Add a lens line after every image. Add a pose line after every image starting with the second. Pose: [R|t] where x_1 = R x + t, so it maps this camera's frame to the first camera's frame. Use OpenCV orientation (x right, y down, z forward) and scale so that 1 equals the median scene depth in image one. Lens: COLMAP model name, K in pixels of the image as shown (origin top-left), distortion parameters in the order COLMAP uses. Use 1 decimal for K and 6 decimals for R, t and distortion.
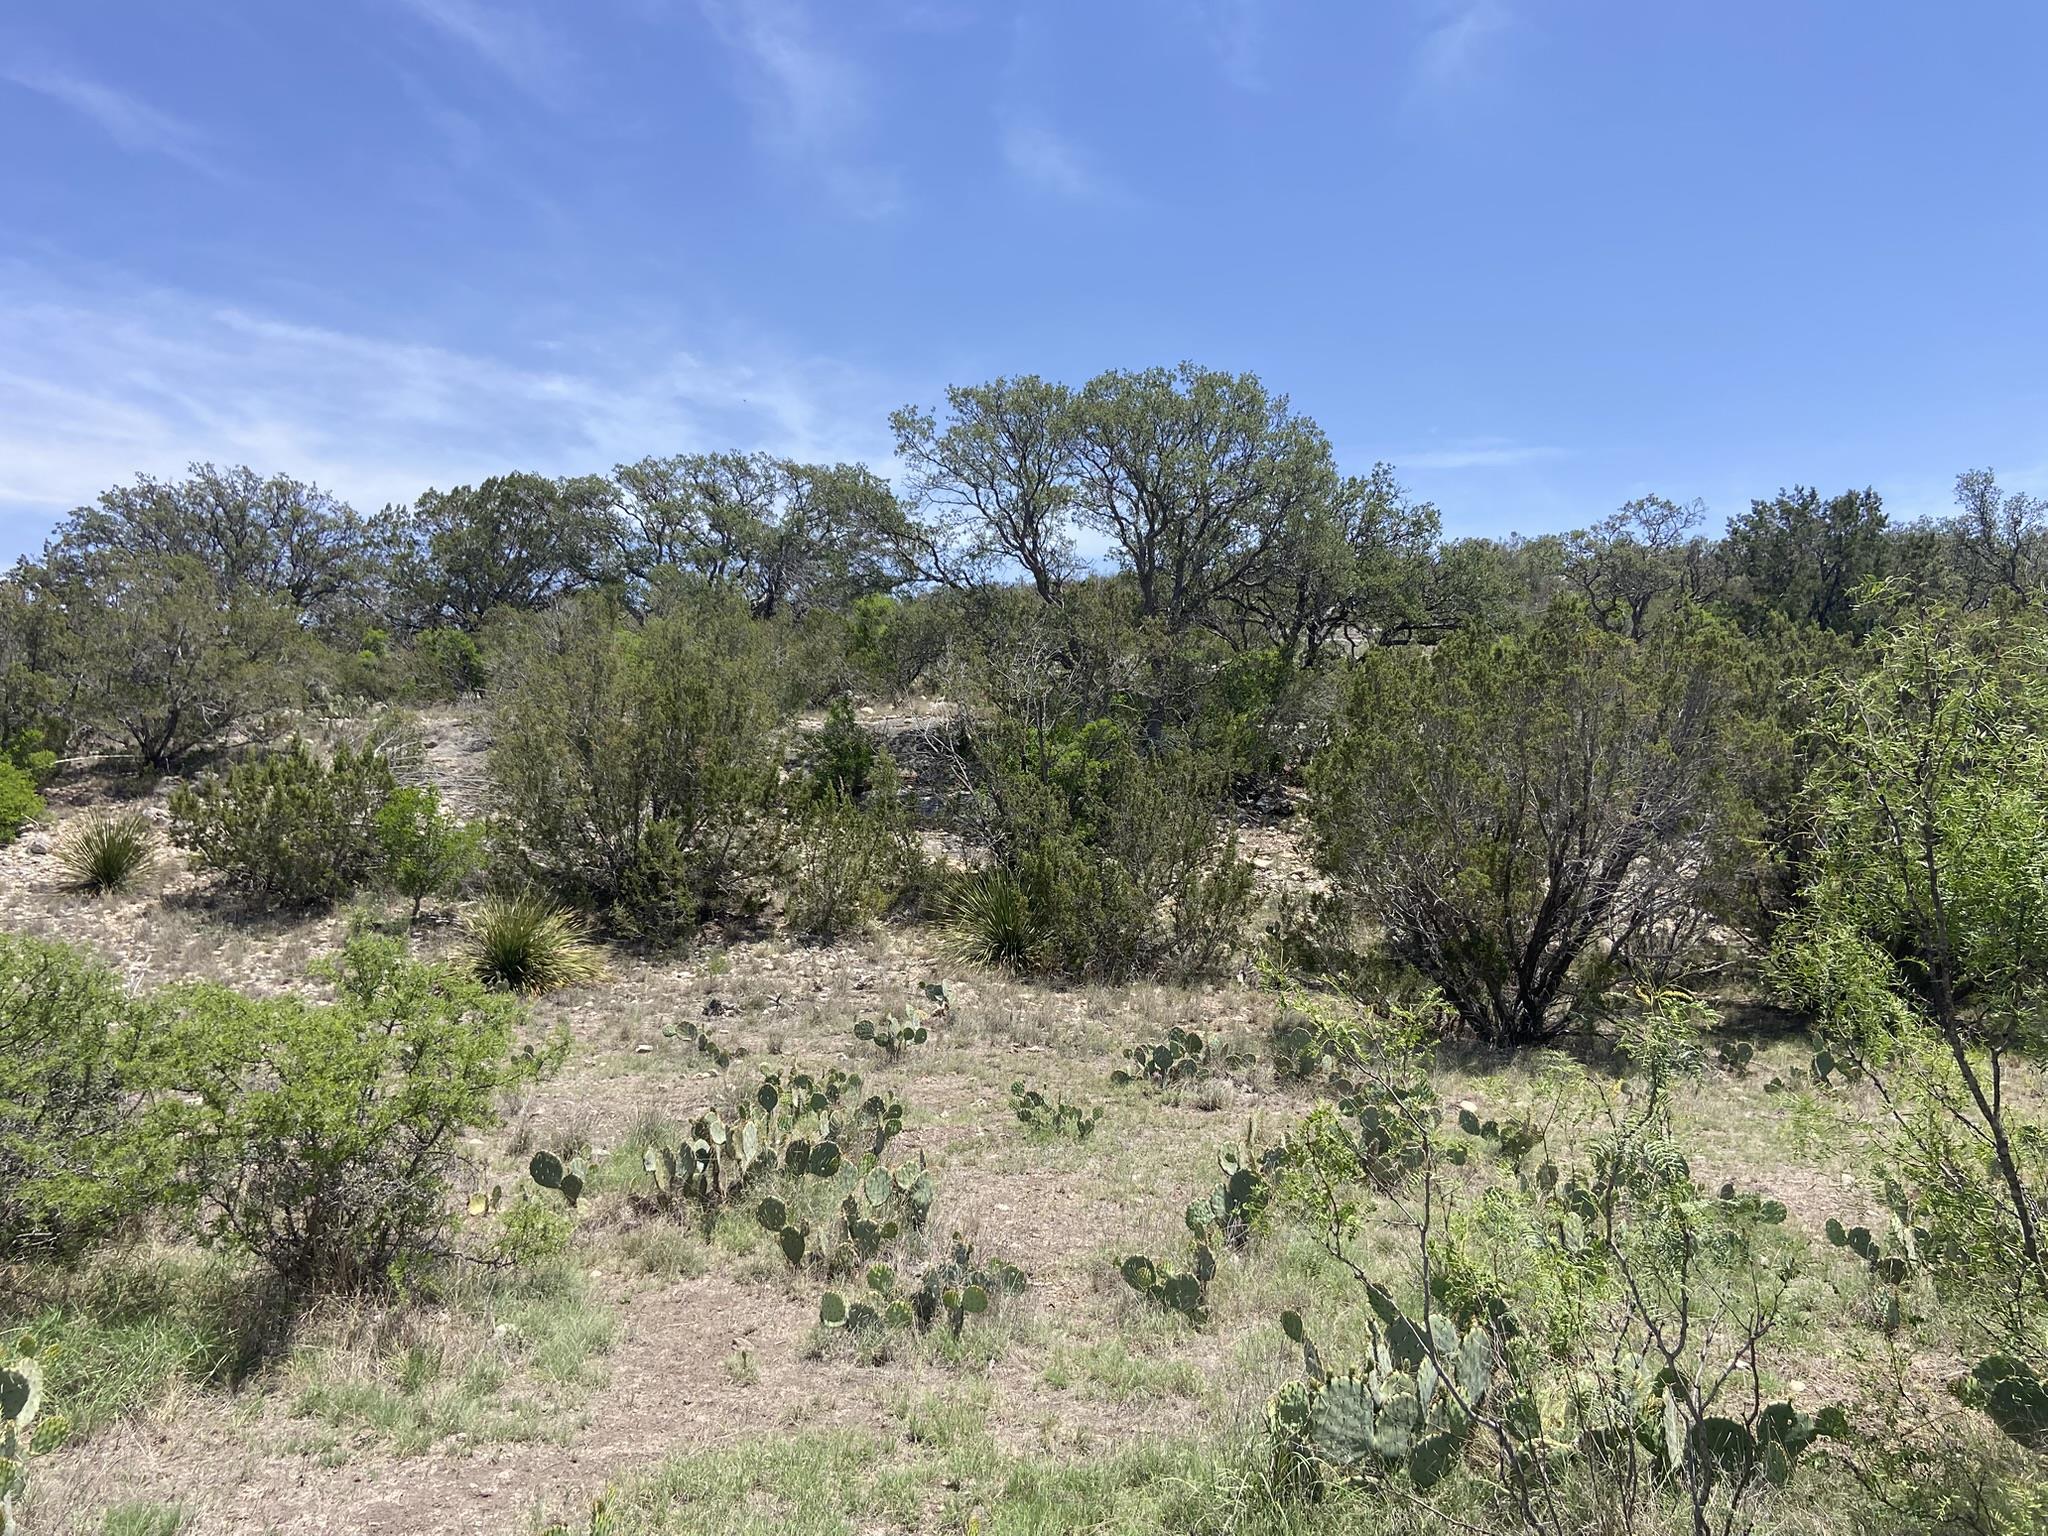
lens RADIAL K [[1515.4, 0, 1017.7], [0, 1515.4, 768.8], [0, 0, 1]] dist [0.122560, -0.145702]
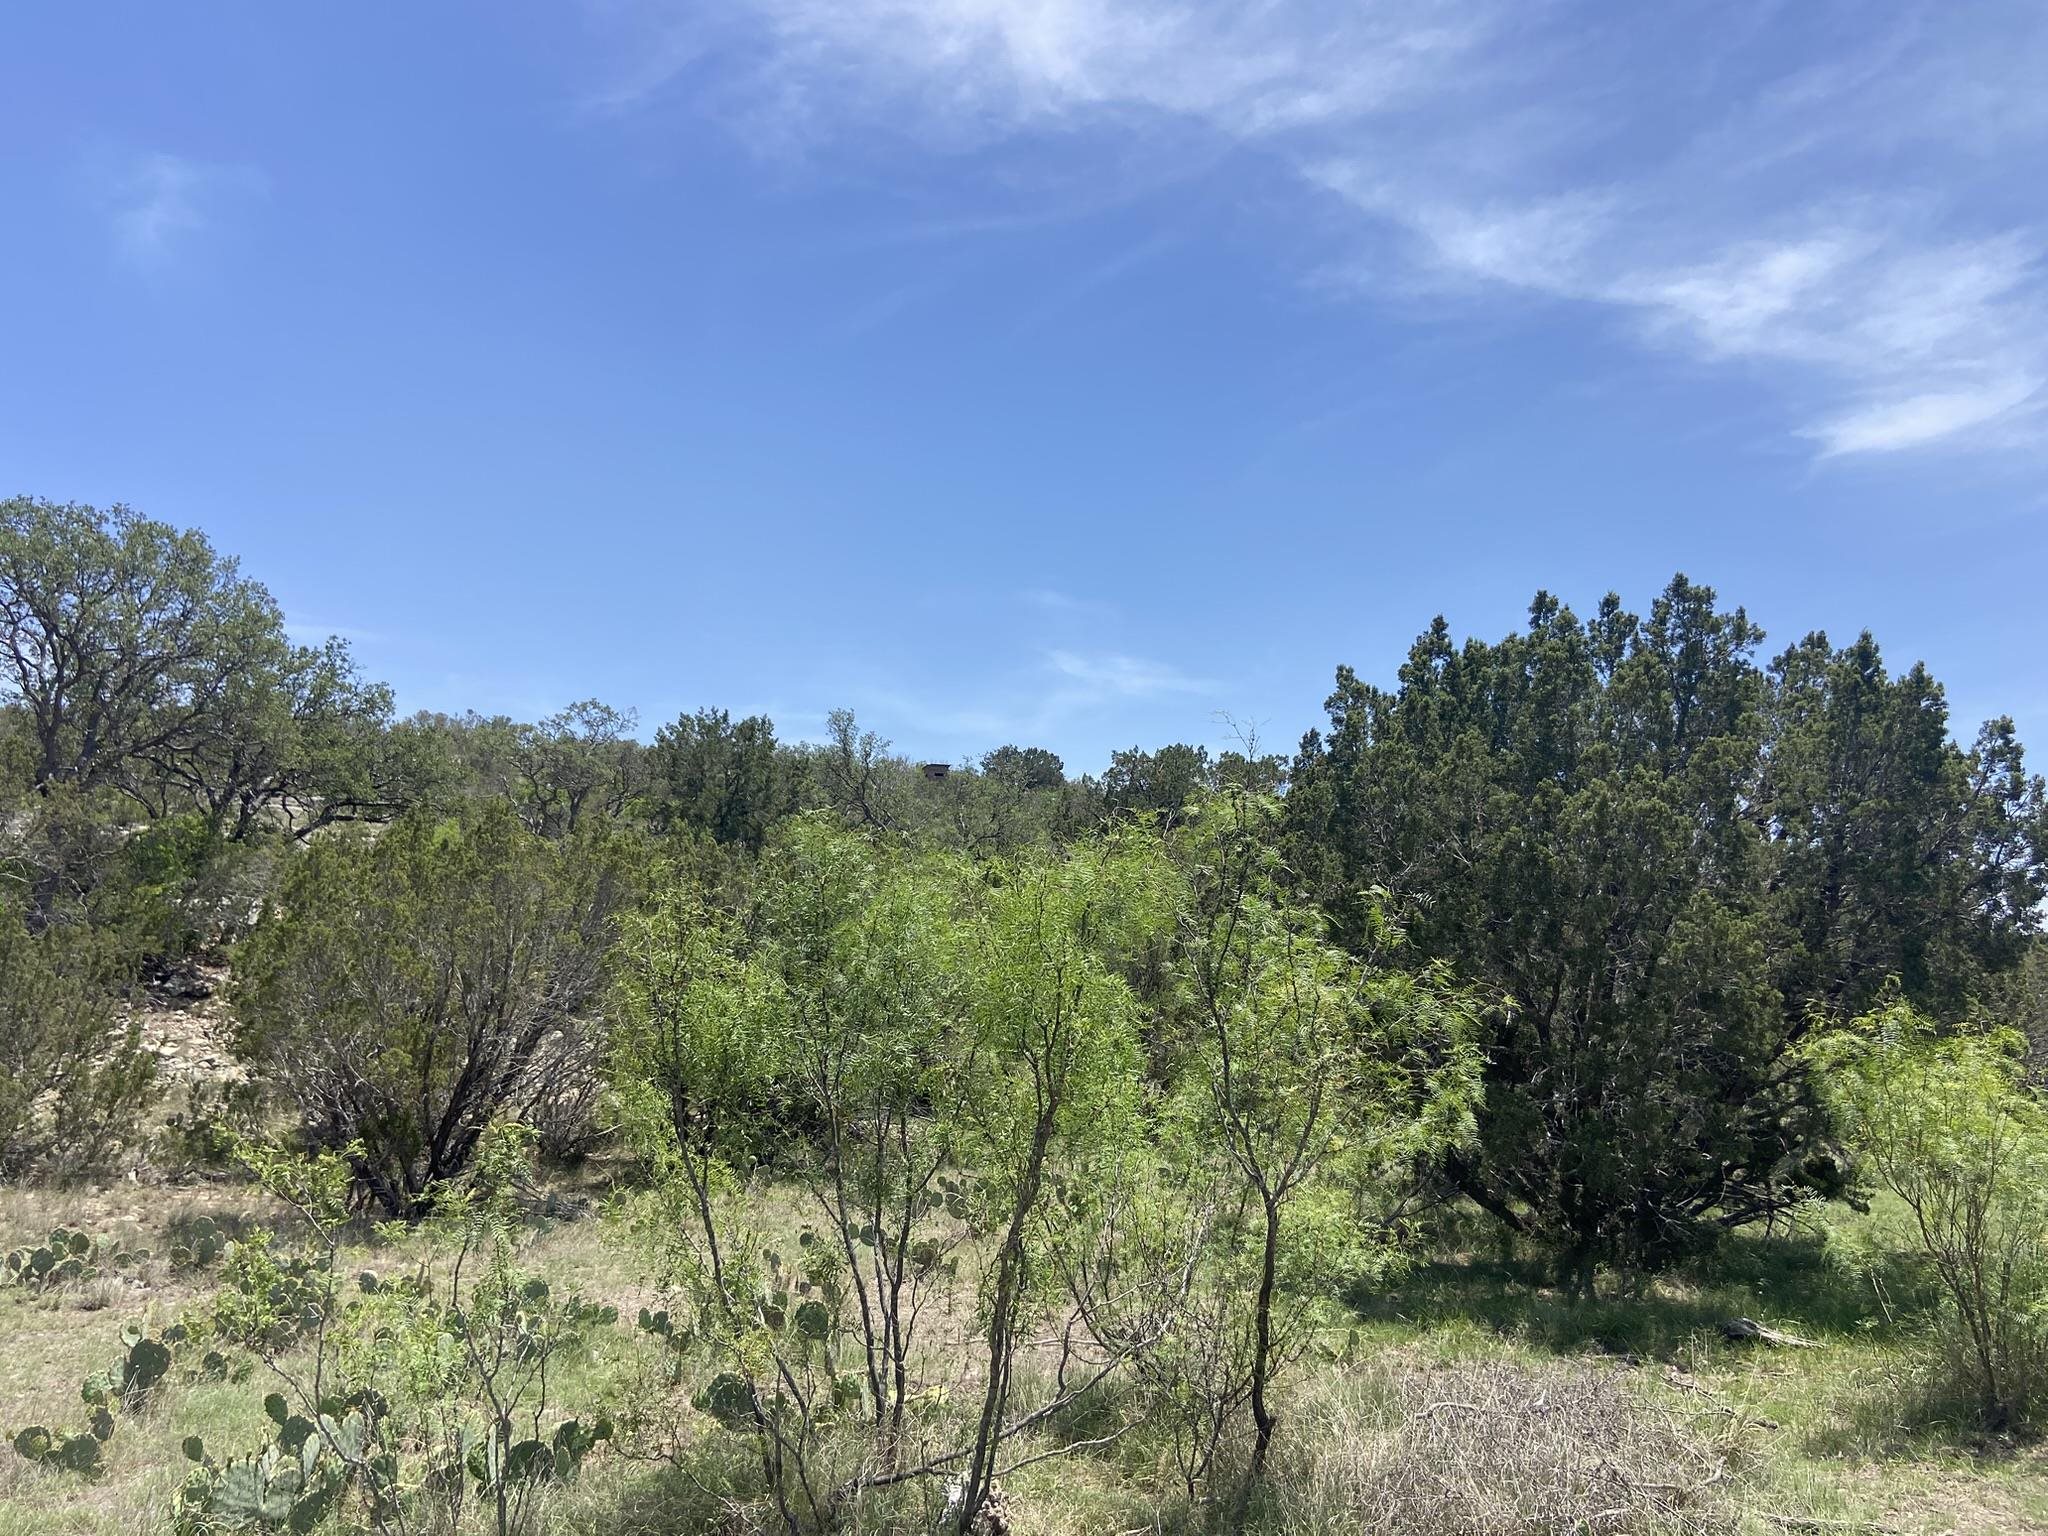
lens RADIAL K [[1573.7, 0, 1017.9], [0, 1573.7, 718.0], [0, 0, 1]] dist [0.127024, -0.149817]
pose [[0.797854, 0.102200, 0.594125, -0.029530], [-0.018820, 0.989268, -0.144898, -0.006056], [-0.602557, 0.104426, 0.791214, -0.111934]]
